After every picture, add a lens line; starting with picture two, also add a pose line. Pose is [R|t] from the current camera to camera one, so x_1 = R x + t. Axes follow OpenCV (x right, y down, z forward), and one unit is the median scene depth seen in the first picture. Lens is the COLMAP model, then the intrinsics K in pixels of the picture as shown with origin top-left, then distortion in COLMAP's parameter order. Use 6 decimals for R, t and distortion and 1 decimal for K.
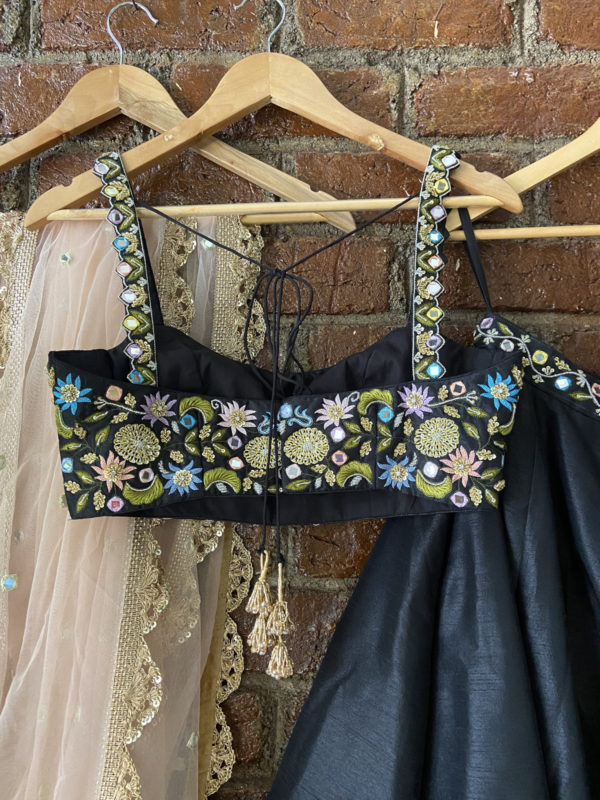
lens RADIAL K [[588.5, 0, 309.6], [0, 588.5, 396.3], [0, 0, 1]] dist [0.100892, -0.124768]
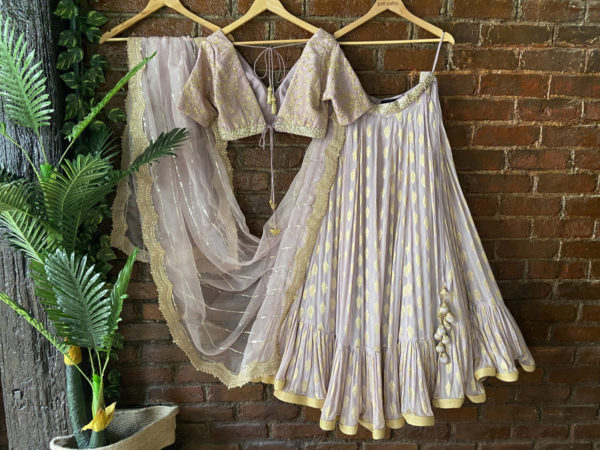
lens RADIAL K [[444.7, 0, 301.7], [0, 444.7, 228.0], [0, 0, 1]] dist [0.104606, -0.129479]
pose [[0.999507, -0.003293, 0.031222, 0.049299], [-0.003309, 0.977896, 0.209068, 0.226958], [-0.031220, -0.209068, 0.977403, -1.842939]]
